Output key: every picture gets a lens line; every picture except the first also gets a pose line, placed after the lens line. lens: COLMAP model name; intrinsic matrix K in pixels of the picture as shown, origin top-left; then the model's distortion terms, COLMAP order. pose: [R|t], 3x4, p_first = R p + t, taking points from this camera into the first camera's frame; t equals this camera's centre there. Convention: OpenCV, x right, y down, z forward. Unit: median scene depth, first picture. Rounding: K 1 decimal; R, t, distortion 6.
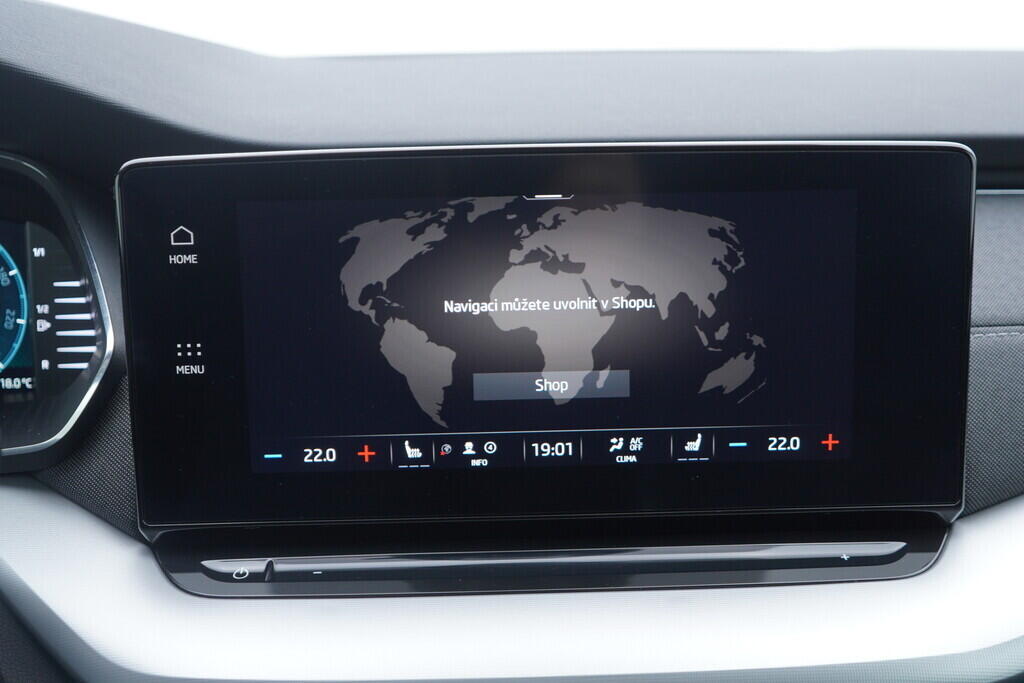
lens RADIAL K [[1041.0, 0, 518.5], [0, 1041.0, 341.6], [0, 0, 1]] dist [0.002752, 0.000000]
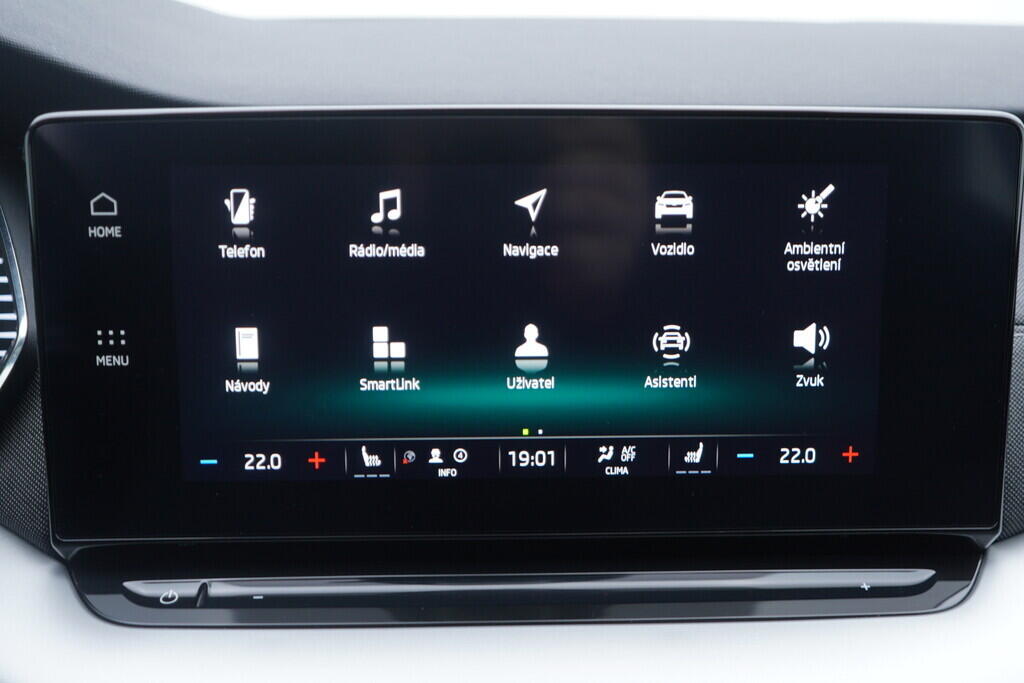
lens RADIAL K [[1041.0, 0, 520.5], [0, 1041.0, 340.0], [0, 0, 1]] dist [0.002752, 0.000000]
pose [[0.999804, 0.015223, 0.012670, 0.010527], [-0.015300, 0.999865, 0.006039, -0.000462], [-0.012576, -0.006232, 0.999901, 0.133057]]
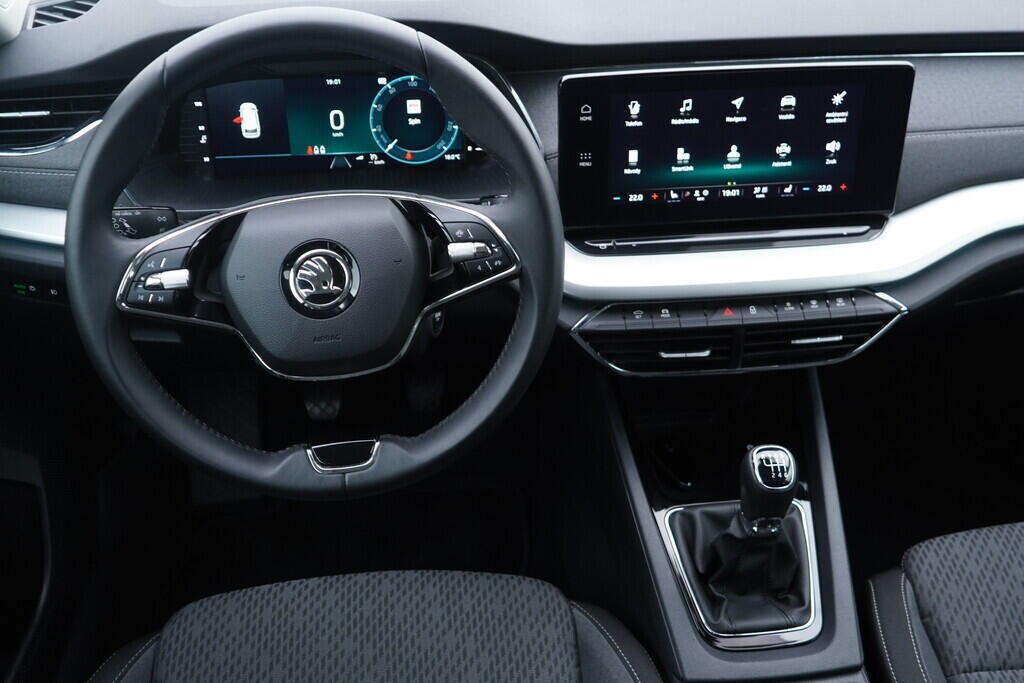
lens RADIAL K [[1041.0, 0, 516.2], [0, 1041.0, 339.4], [0, 0, 1]] dist [0.002752, 0.000000]
pose [[0.997539, -0.031693, 0.062535, -0.625684], [0.009072, 0.942836, 0.333134, -0.385015], [-0.069518, -0.331747, 0.940804, -1.349986]]
